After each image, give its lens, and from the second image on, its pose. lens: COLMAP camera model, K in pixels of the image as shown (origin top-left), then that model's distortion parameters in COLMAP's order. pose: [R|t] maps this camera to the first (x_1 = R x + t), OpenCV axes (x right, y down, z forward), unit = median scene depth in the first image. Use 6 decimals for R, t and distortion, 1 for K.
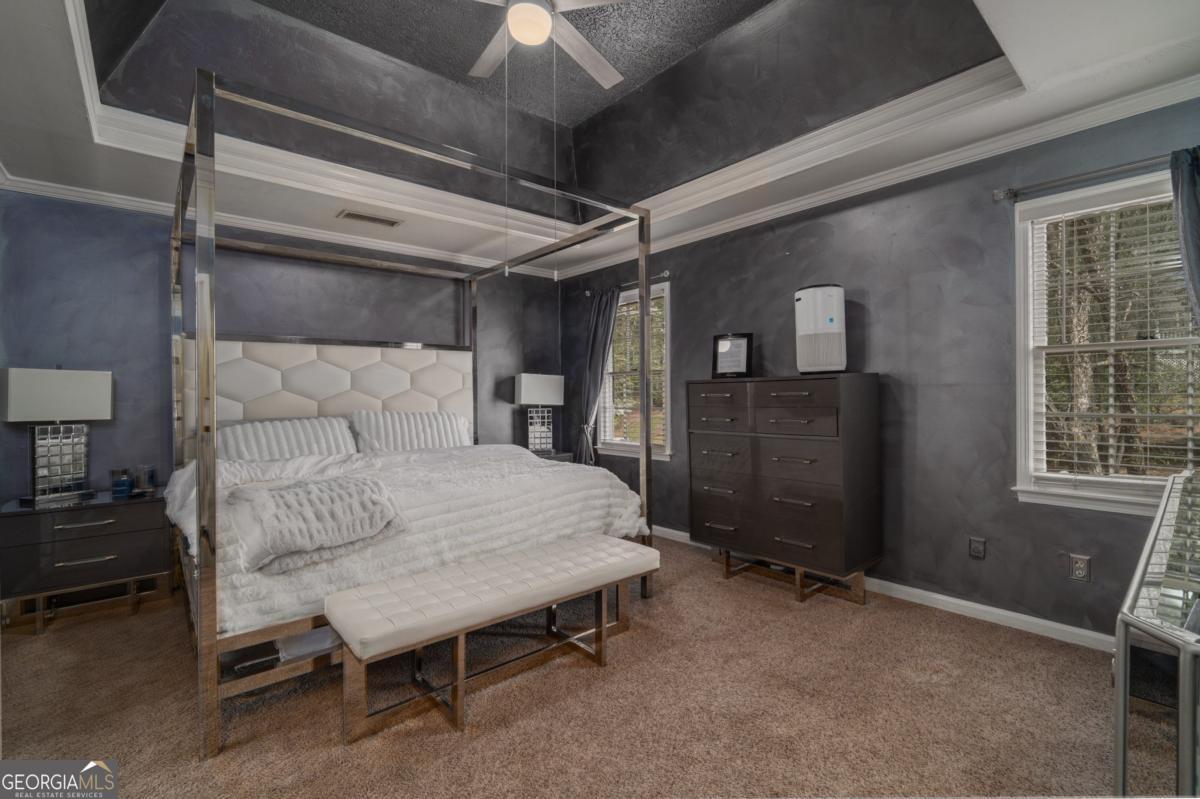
lens RADIAL K [[543.8, 0, 597.9], [0, 543.8, 398.9], [0, 0, 1]] dist [-0.004593, -0.000456]
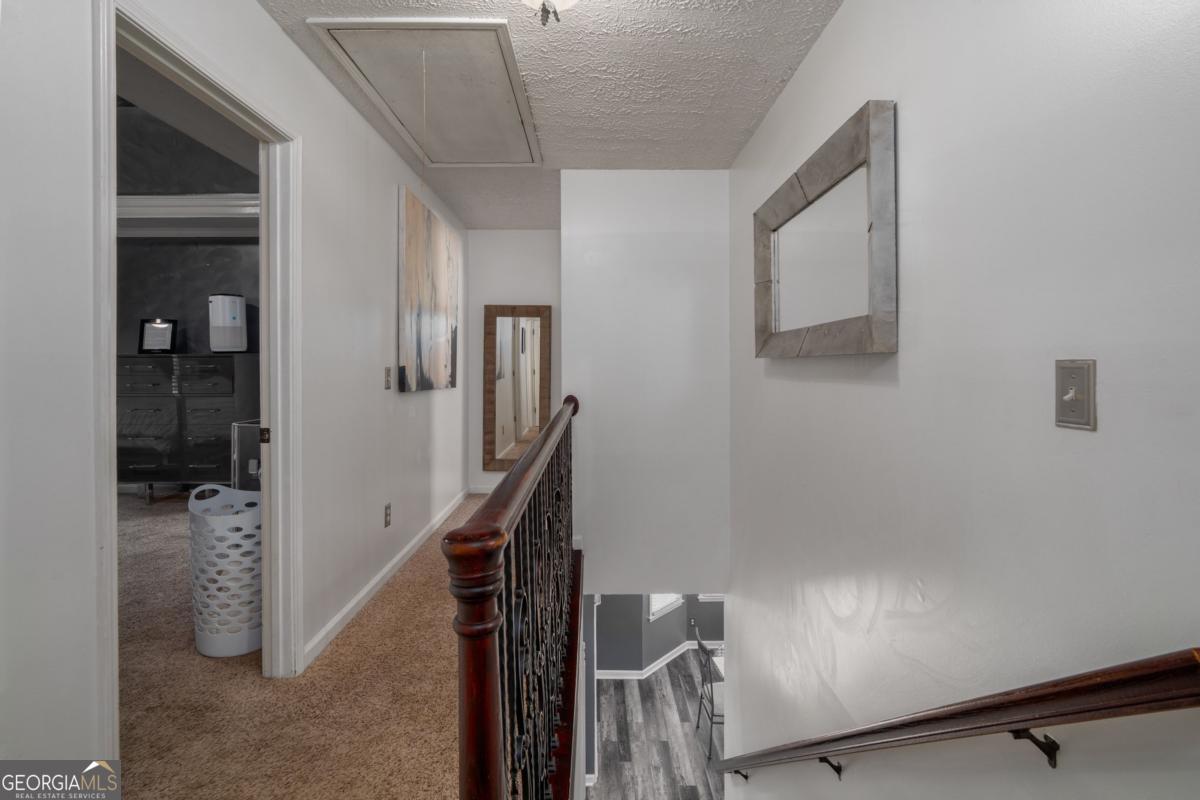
lens RADIAL K [[543.8, 0, 592.7], [0, 543.8, 367.0], [0, 0, 1]] dist [-0.004593, -0.000456]
pose [[0.649603, 0.005283, 0.760255, -0.063003], [0.001071, 0.999969, -0.007864, 0.005001], [-0.760273, 0.005922, 0.649577, -0.634995]]
